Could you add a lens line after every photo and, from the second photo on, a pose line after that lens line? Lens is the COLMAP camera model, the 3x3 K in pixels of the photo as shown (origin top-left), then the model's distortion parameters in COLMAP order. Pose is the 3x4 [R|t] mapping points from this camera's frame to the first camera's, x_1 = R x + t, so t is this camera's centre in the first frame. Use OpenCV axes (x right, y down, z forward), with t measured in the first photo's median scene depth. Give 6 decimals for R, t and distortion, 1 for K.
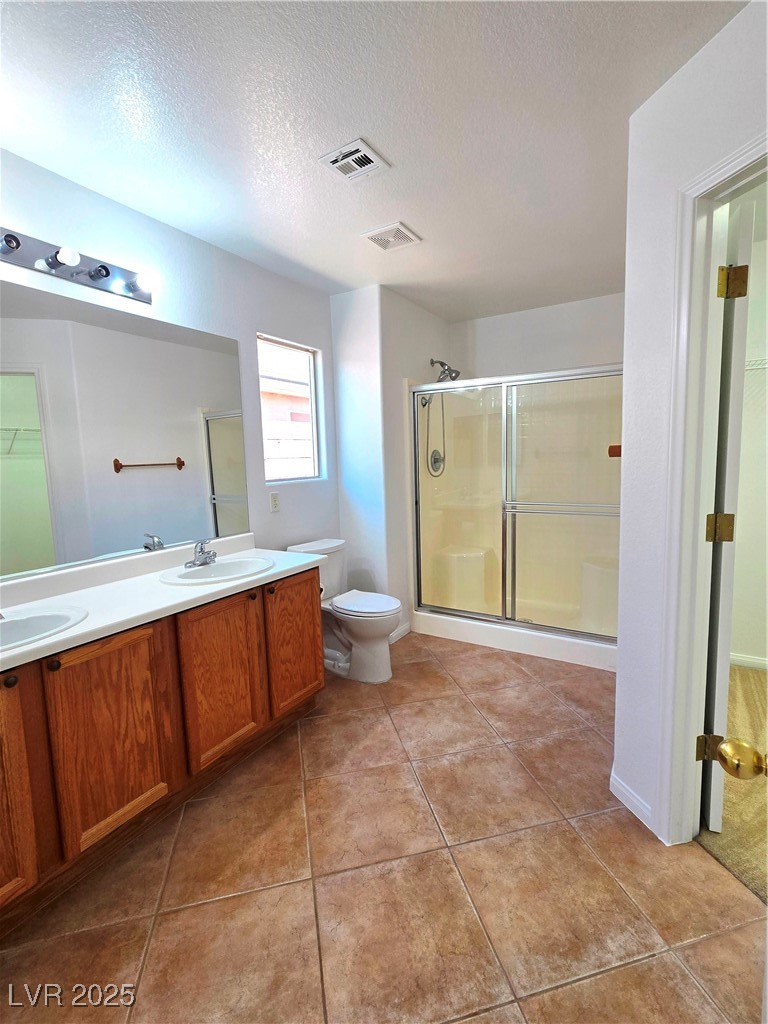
lens RADIAL K [[463.0, 0, 384.0], [0, 463.0, 512.0], [0, 0, 1]] dist [0.000208, -0.000031]
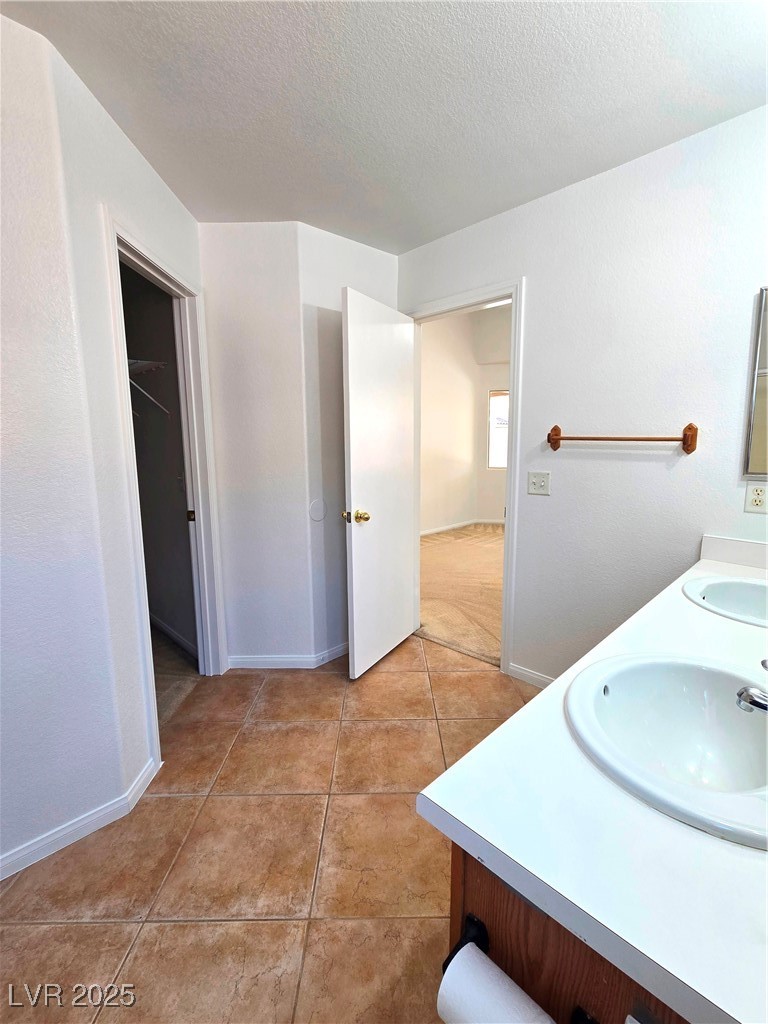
lens RADIAL K [[463.0, 0, 384.0], [0, 463.0, 512.0], [0, 0, 1]] dist [0.000208, -0.000031]
pose [[-0.972290, -0.004122, 0.233740, -0.230024], [0.059558, 0.962486, 0.264715, -0.199024], [-0.226063, 0.271301, -0.935570, 1.710533]]
